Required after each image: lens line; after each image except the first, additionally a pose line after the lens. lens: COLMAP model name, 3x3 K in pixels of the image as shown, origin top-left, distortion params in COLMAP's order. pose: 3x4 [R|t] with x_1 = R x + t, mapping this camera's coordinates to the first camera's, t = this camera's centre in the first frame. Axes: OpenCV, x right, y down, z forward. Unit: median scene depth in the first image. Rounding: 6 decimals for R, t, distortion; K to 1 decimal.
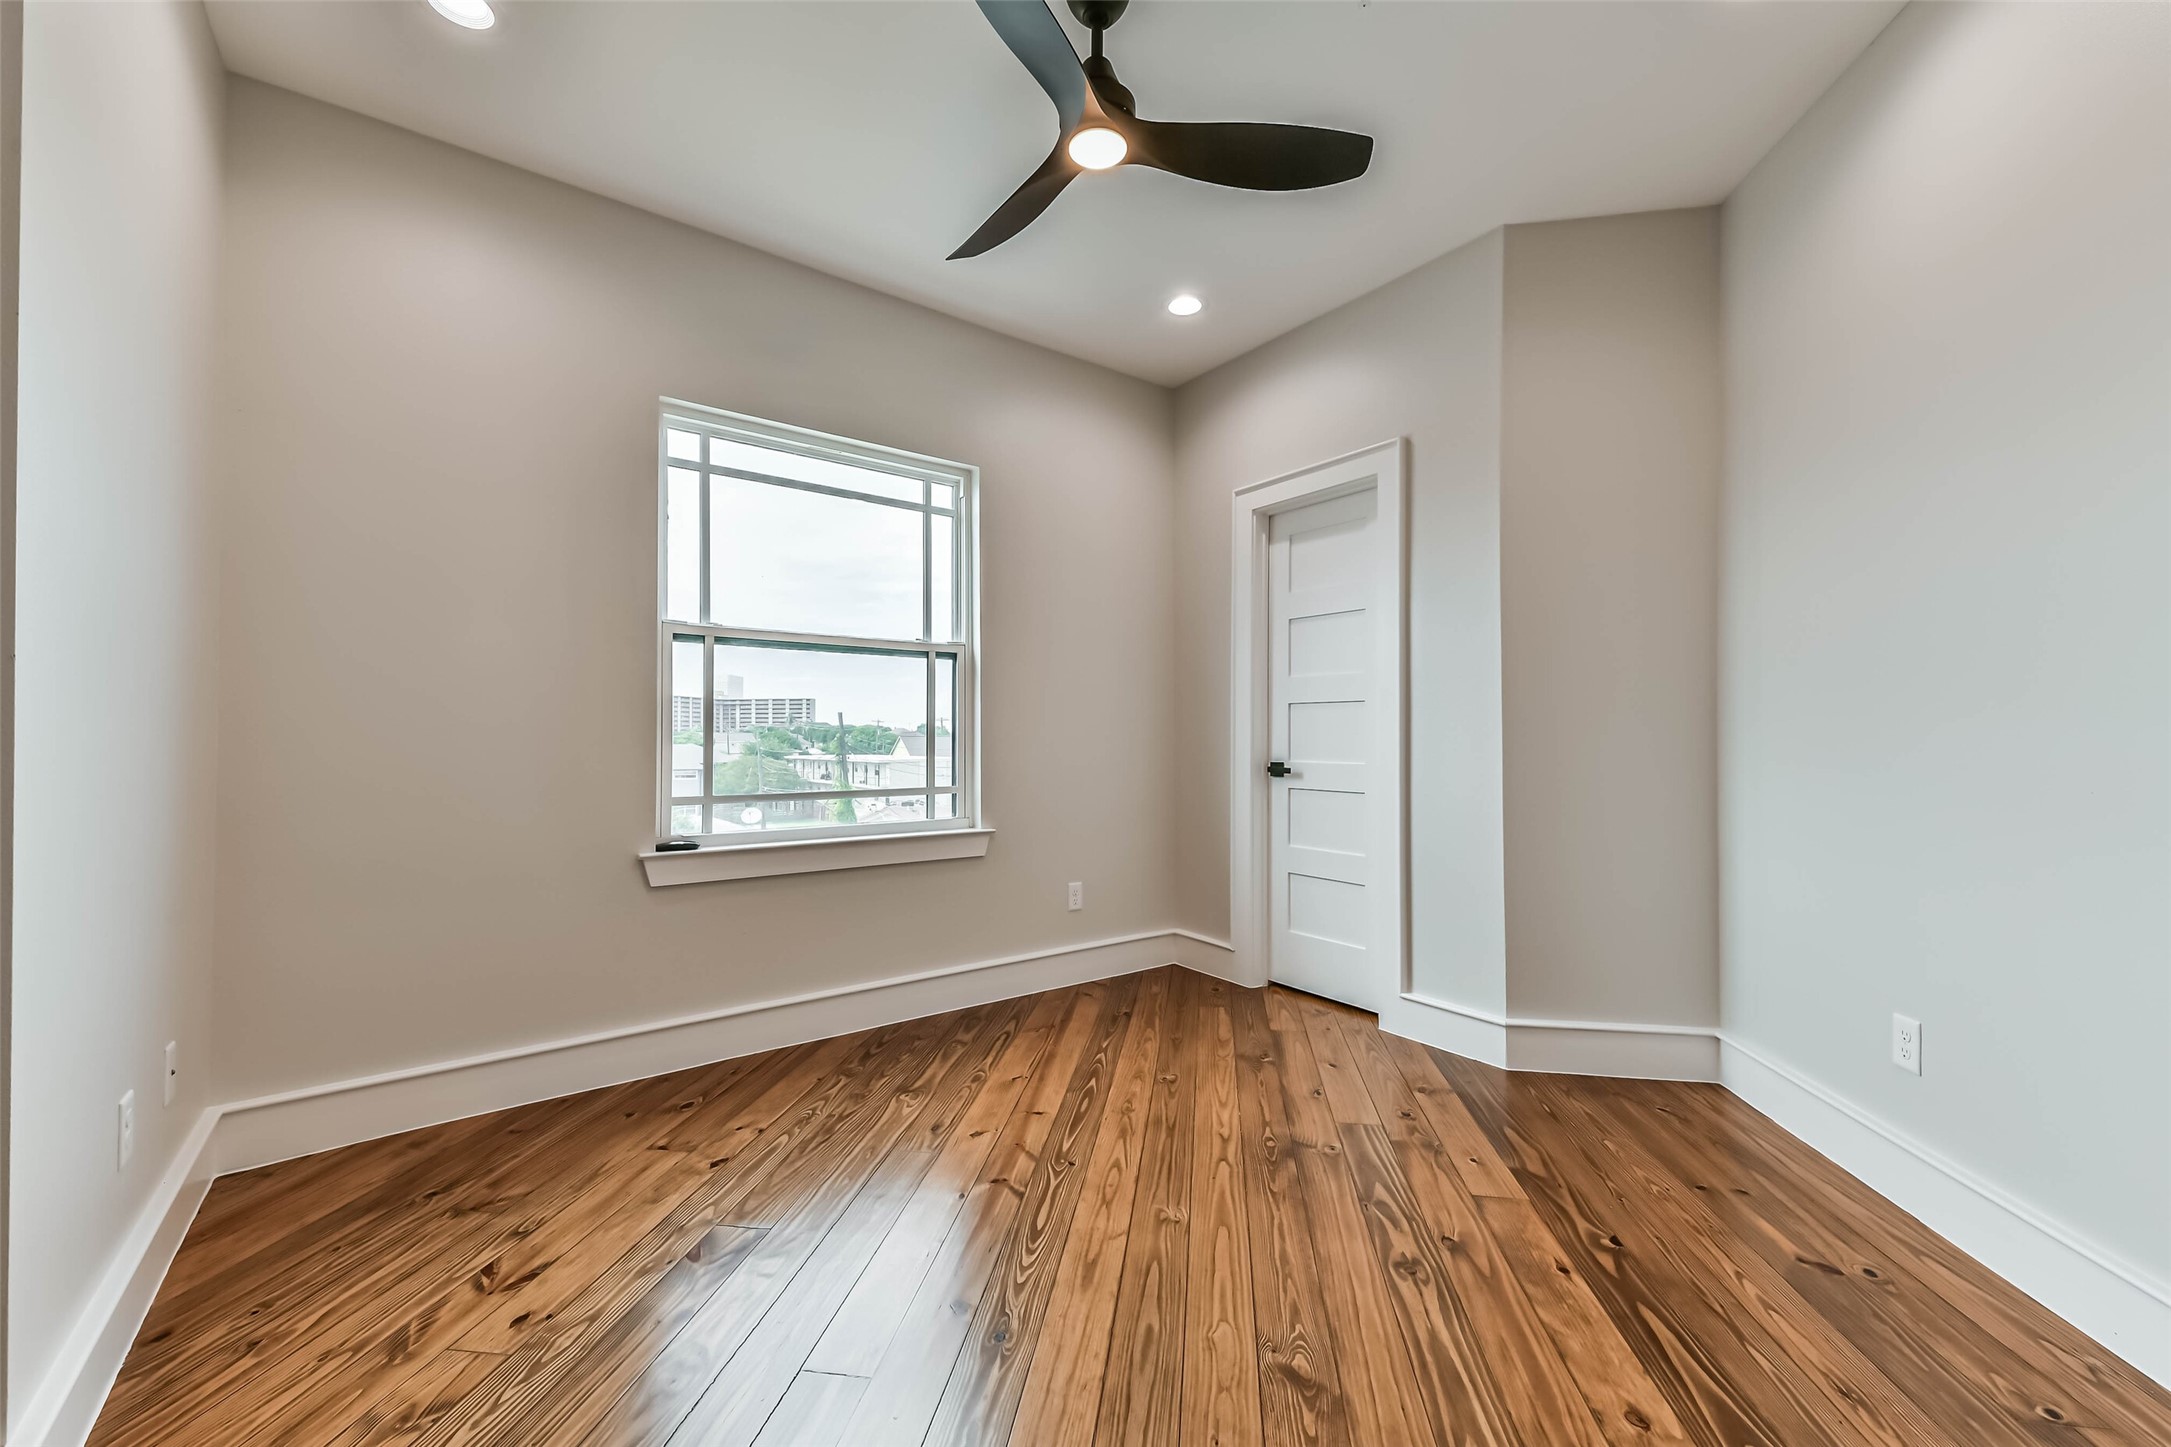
lens RADIAL K [[863.3, 0, 1080.9], [0, 863.3, 729.3], [0, 0, 1]] dist [0.011112, 0.000778]
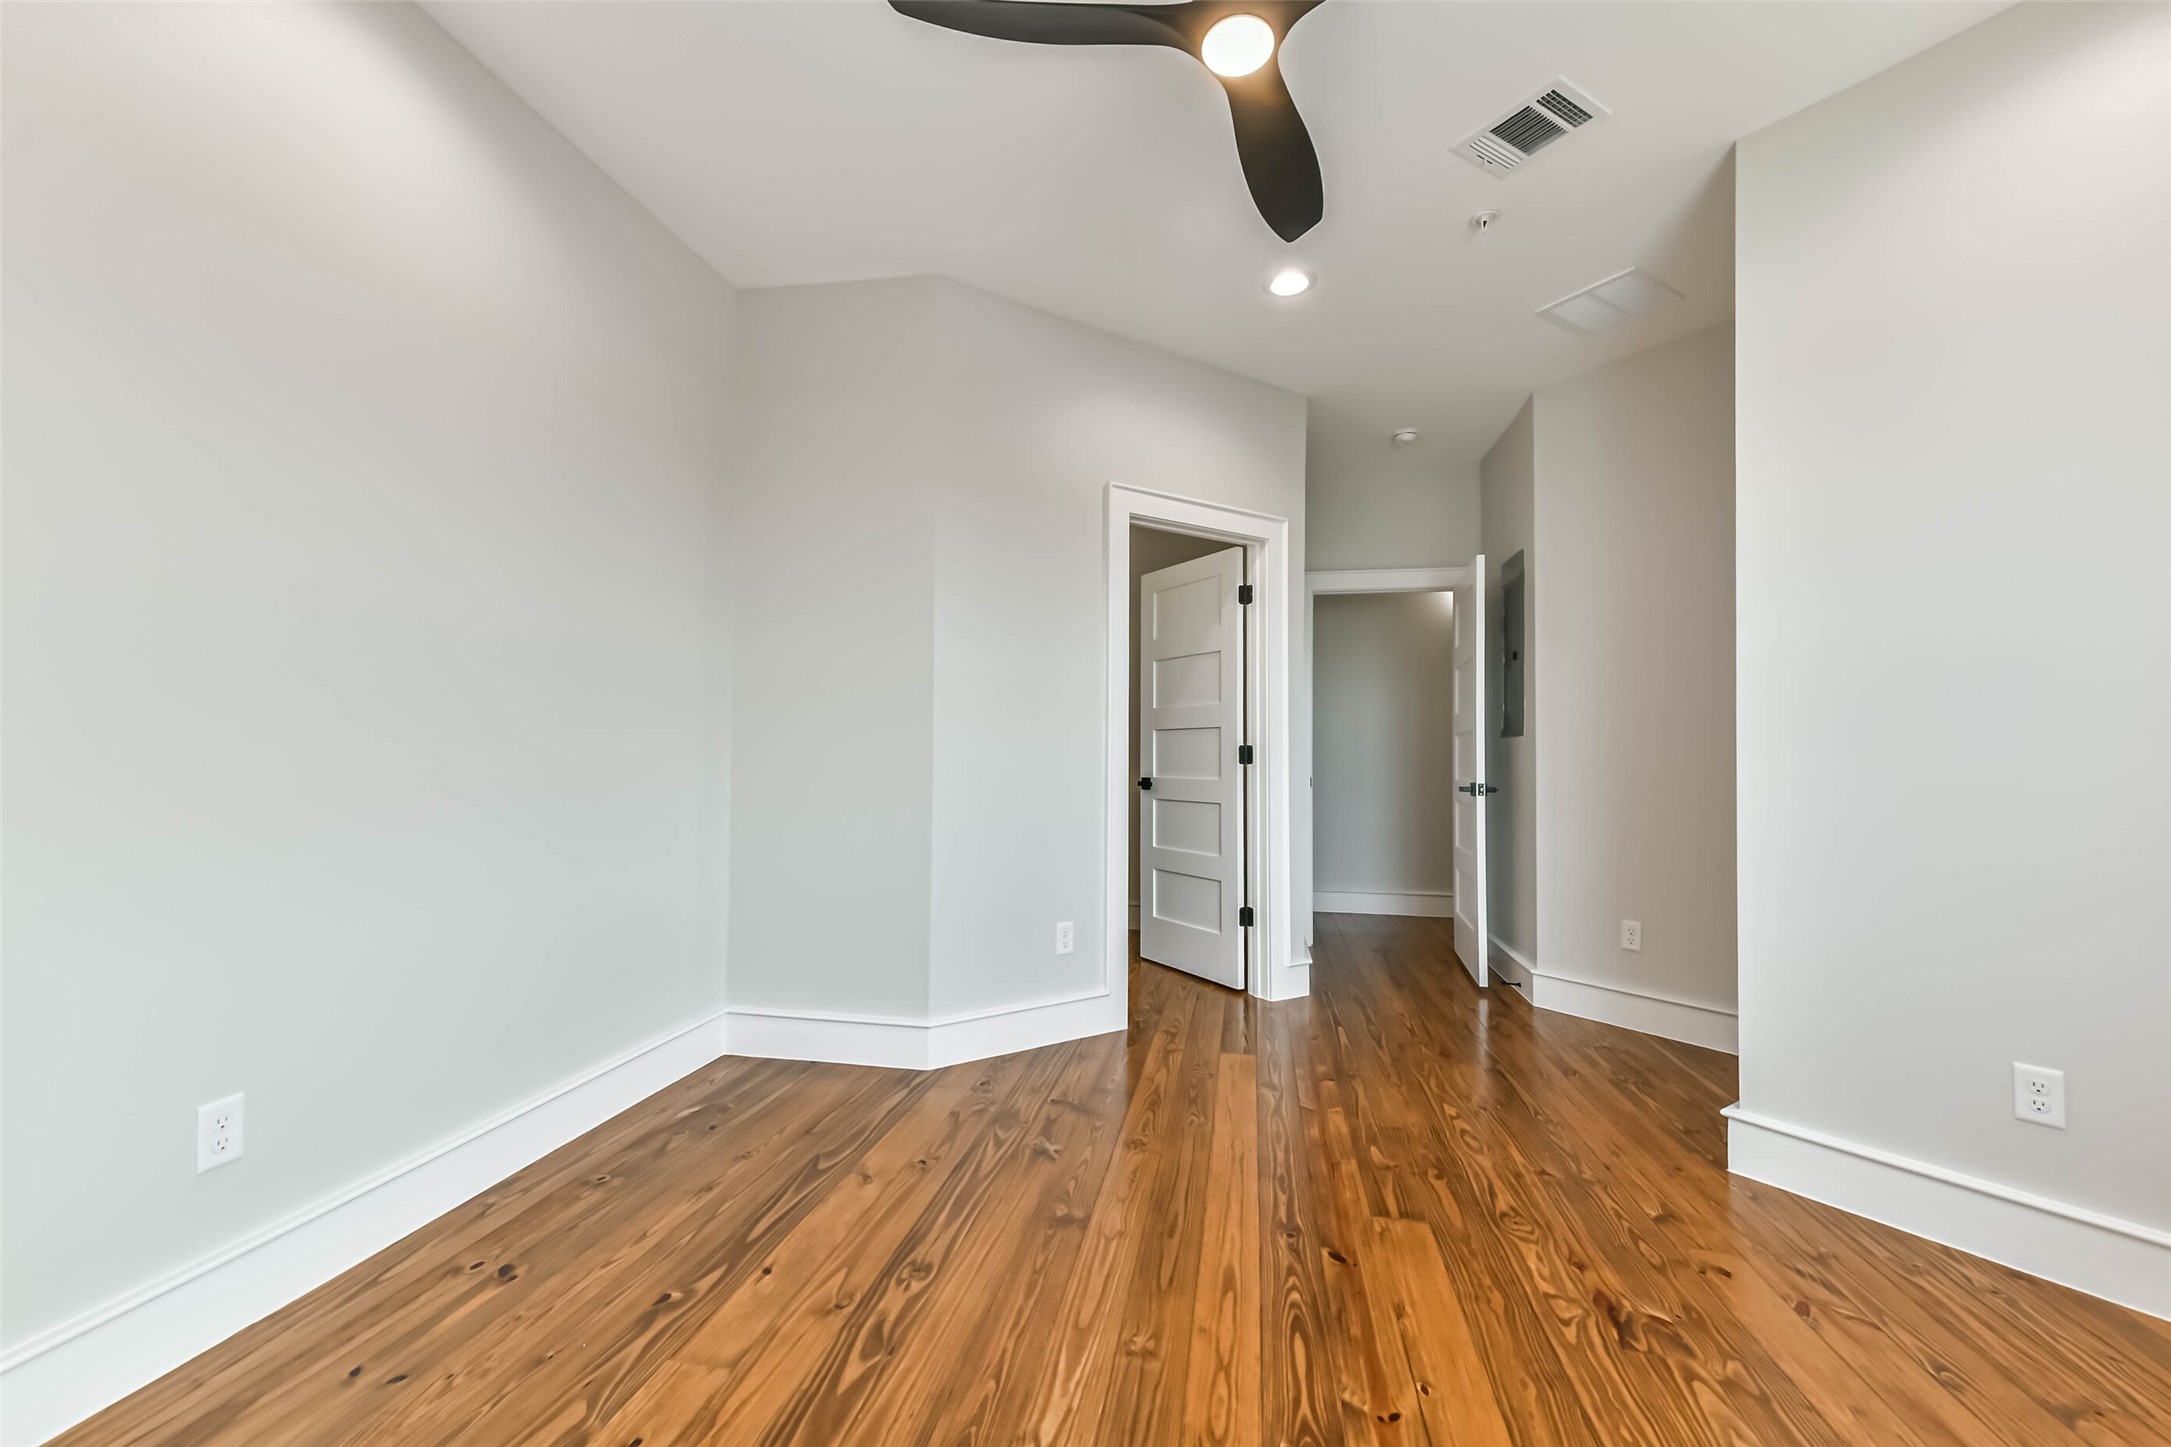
lens RADIAL K [[863.3, 0, 1090.1], [0, 863.3, 732.4], [0, 0, 1]] dist [0.011112, 0.000778]
pose [[-0.999488, -0.006201, 0.031403, 0.143162], [-0.007302, 0.999359, -0.035047, 0.016339], [-0.031165, -0.035258, -0.998892, 2.030513]]
